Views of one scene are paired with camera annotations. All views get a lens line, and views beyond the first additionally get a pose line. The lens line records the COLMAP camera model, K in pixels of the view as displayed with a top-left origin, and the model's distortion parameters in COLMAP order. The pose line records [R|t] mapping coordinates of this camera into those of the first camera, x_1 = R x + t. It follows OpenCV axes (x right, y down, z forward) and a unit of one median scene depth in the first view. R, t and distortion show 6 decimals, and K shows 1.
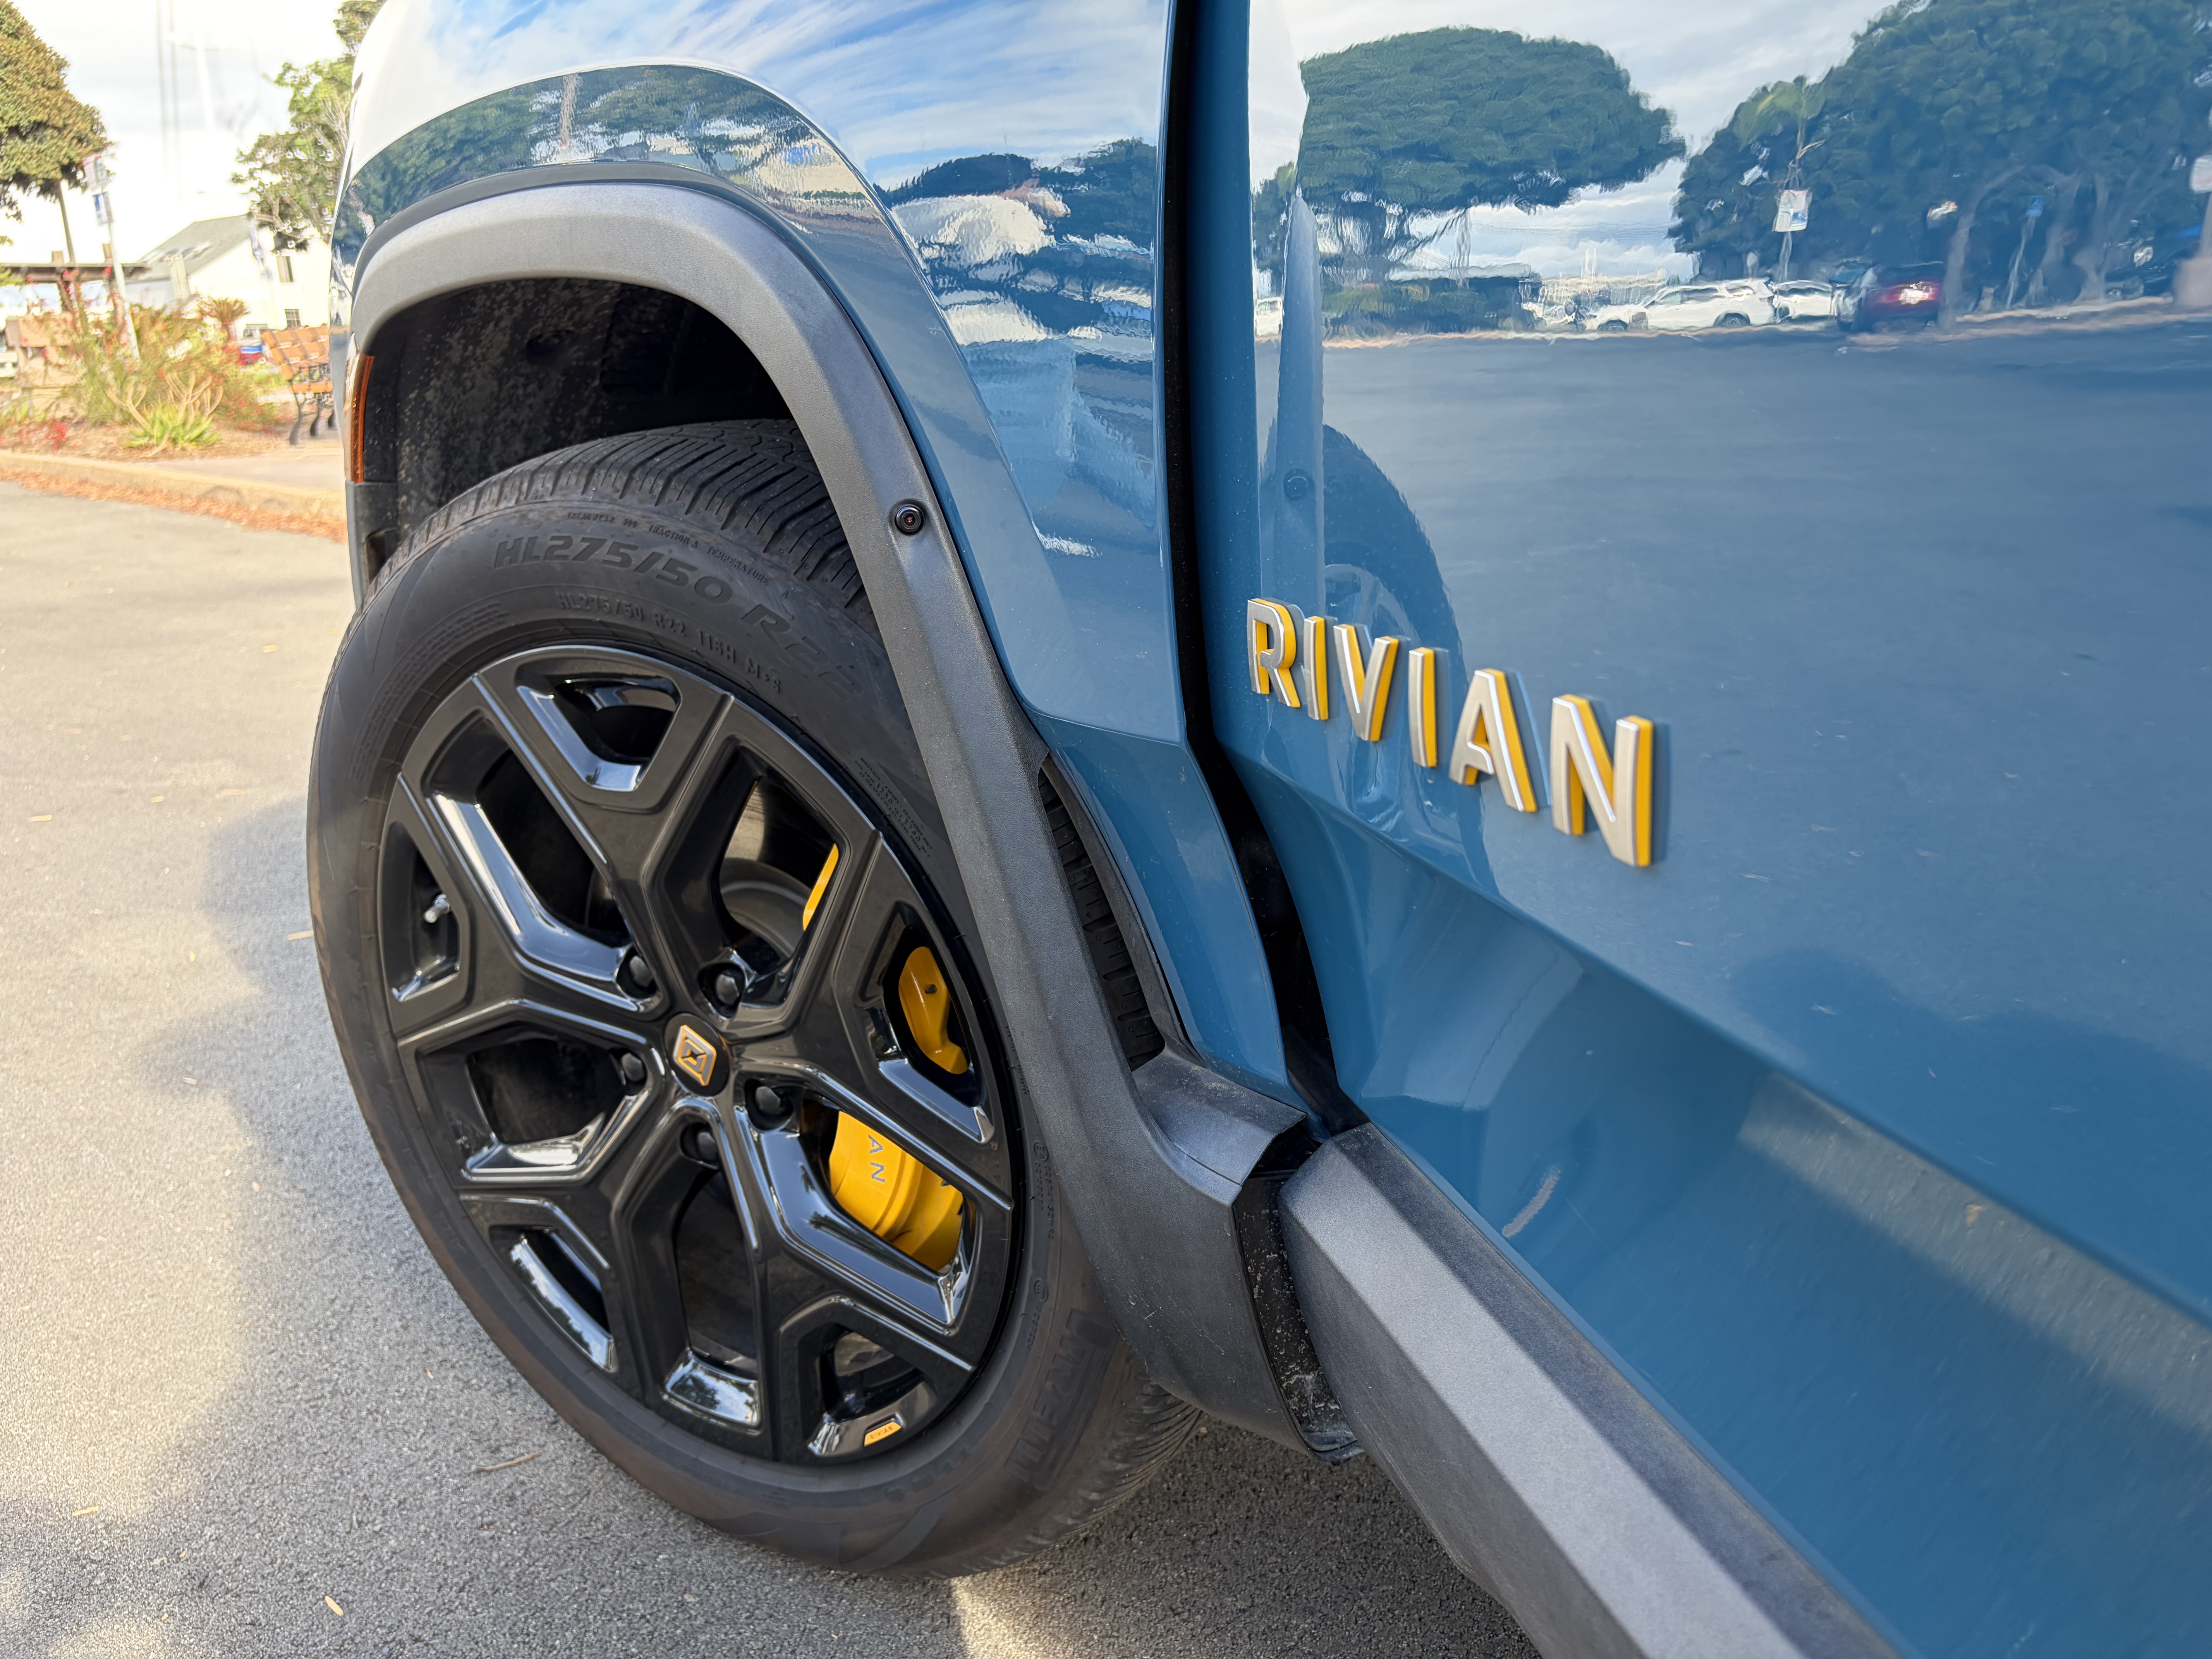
lens RADIAL K [[1673.5, 0, 1091.4], [0, 1673.5, 835.9], [0, 0, 1]] dist [0.038541, -0.038831]
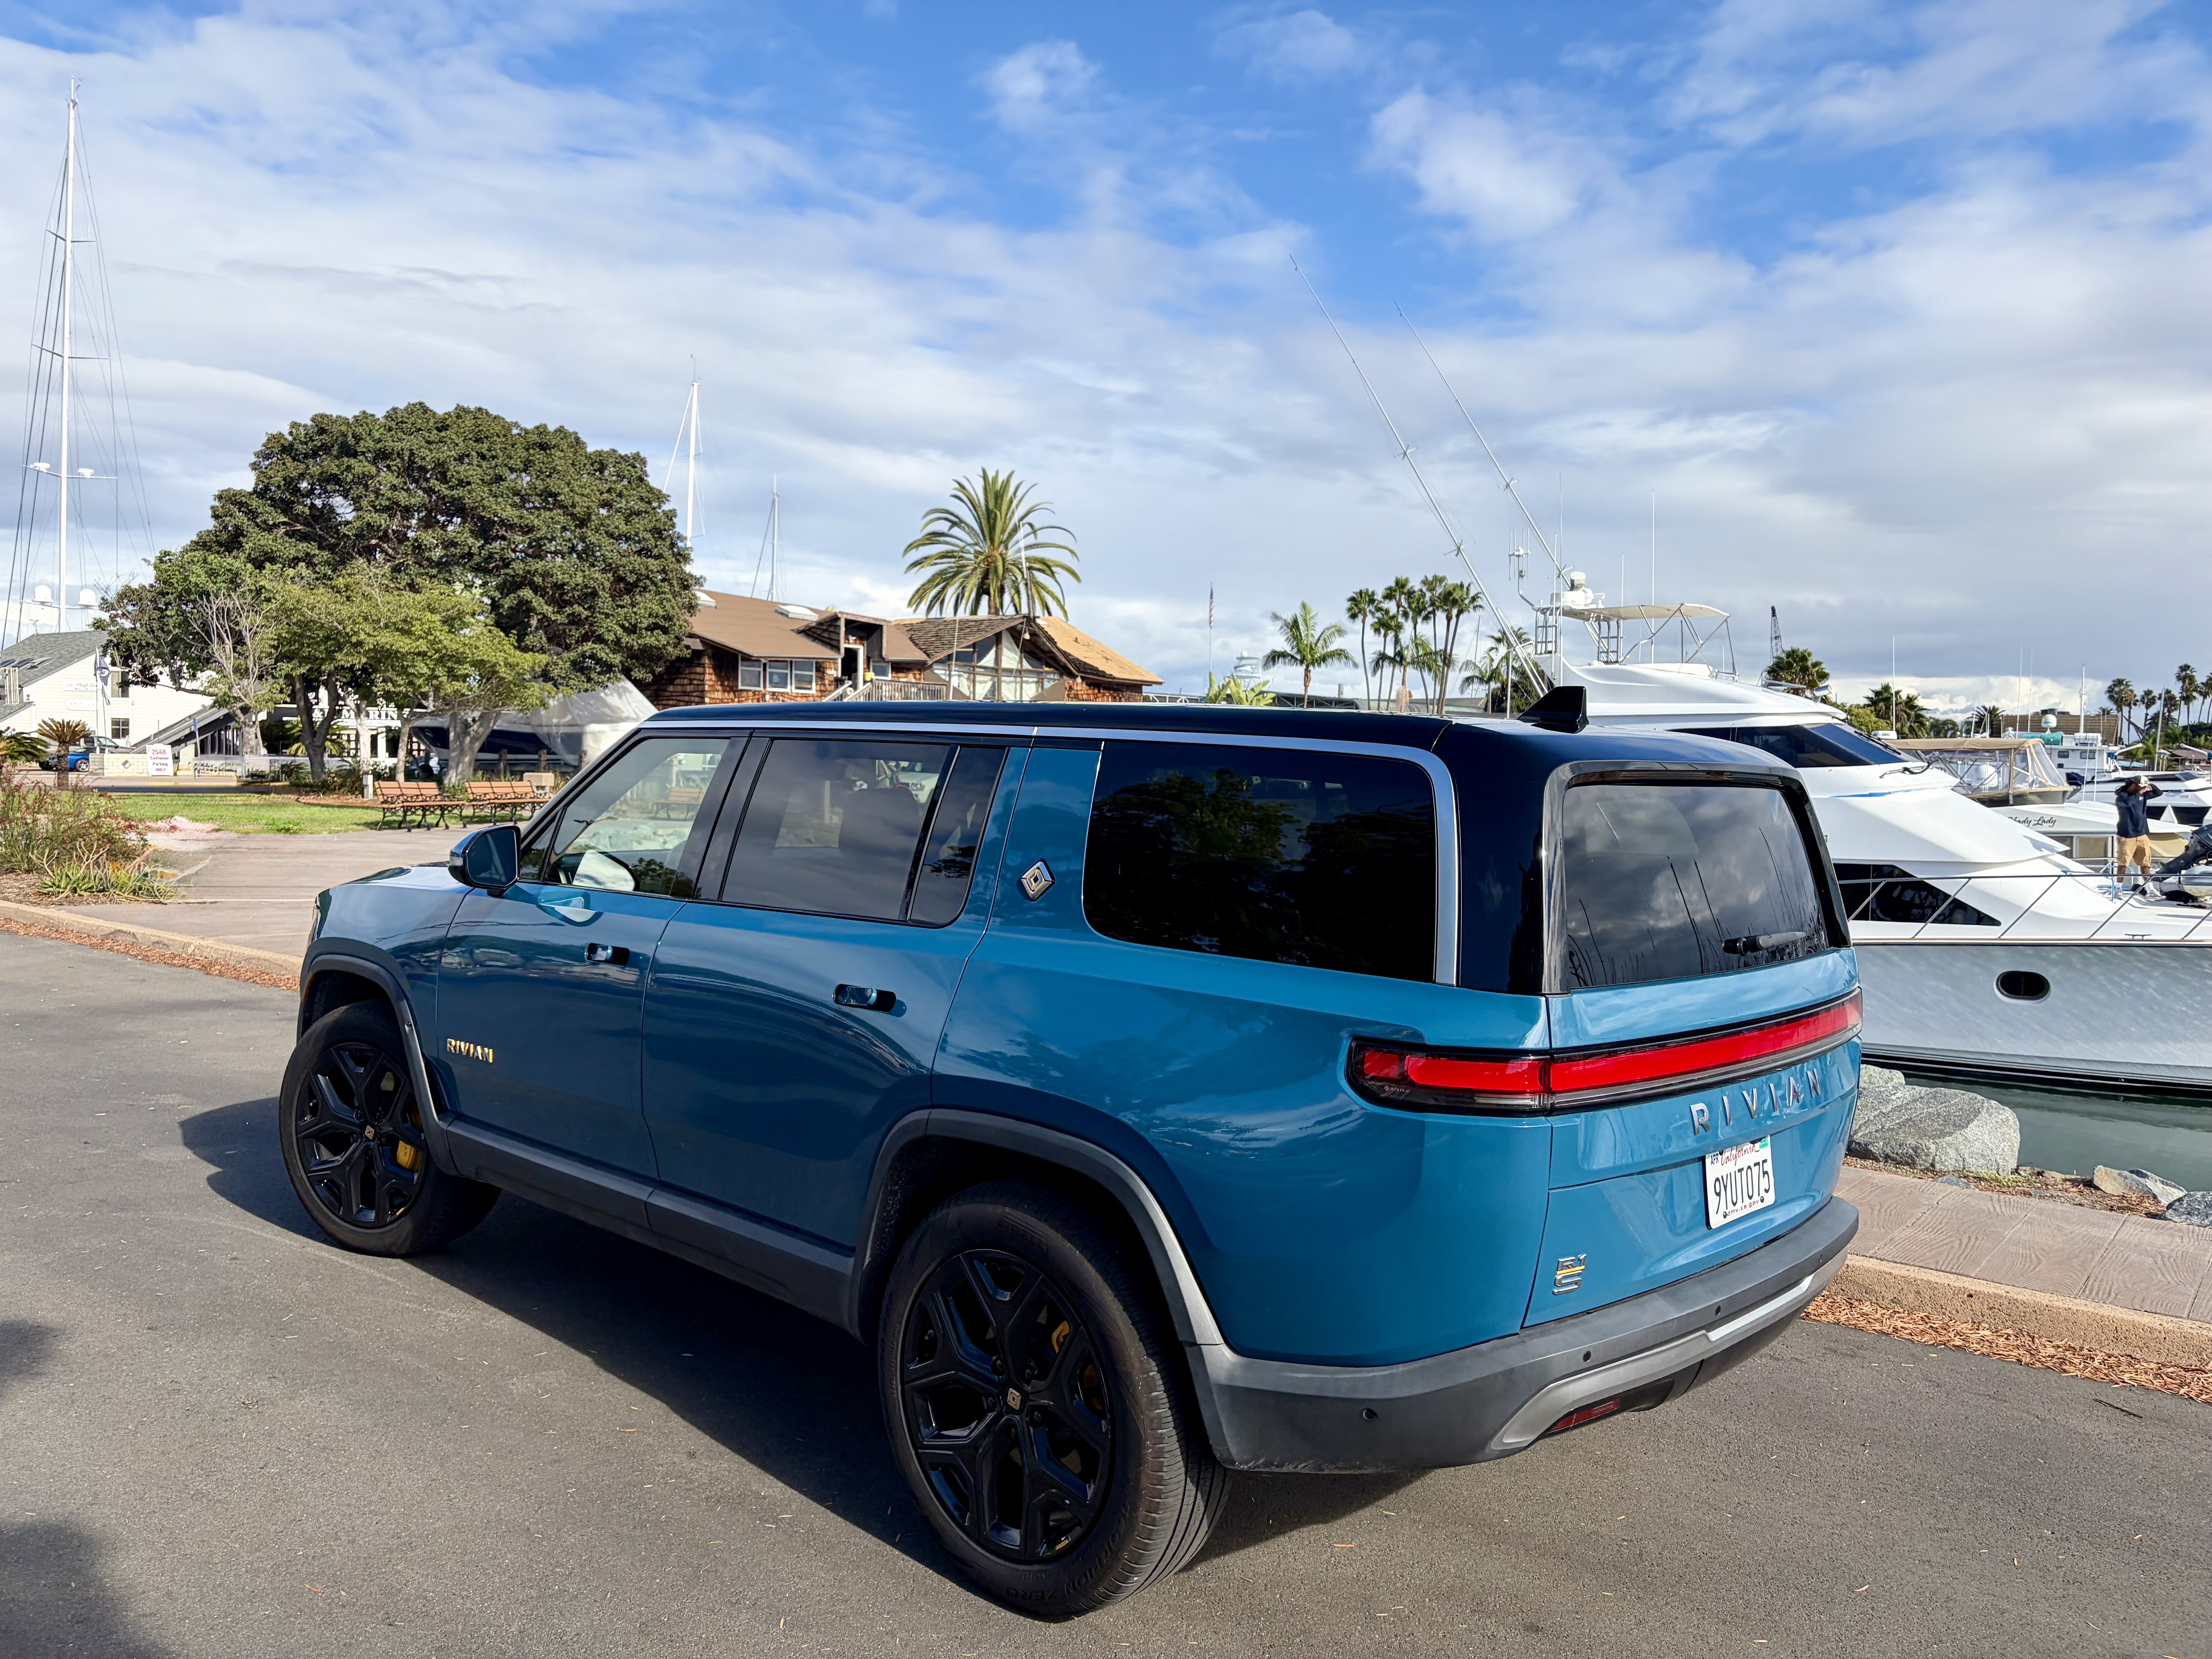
lens RADIAL K [[1673.5, 0, 1094.0], [0, 1673.5, 847.0], [0, 0, 1]] dist [0.038541, -0.038831]
pose [[0.993447, 0.041793, 0.106375, 0.171529], [-0.015222, 0.970835, -0.239265, 0.062445], [-0.113272, 0.236078, 0.965110, -0.546847]]
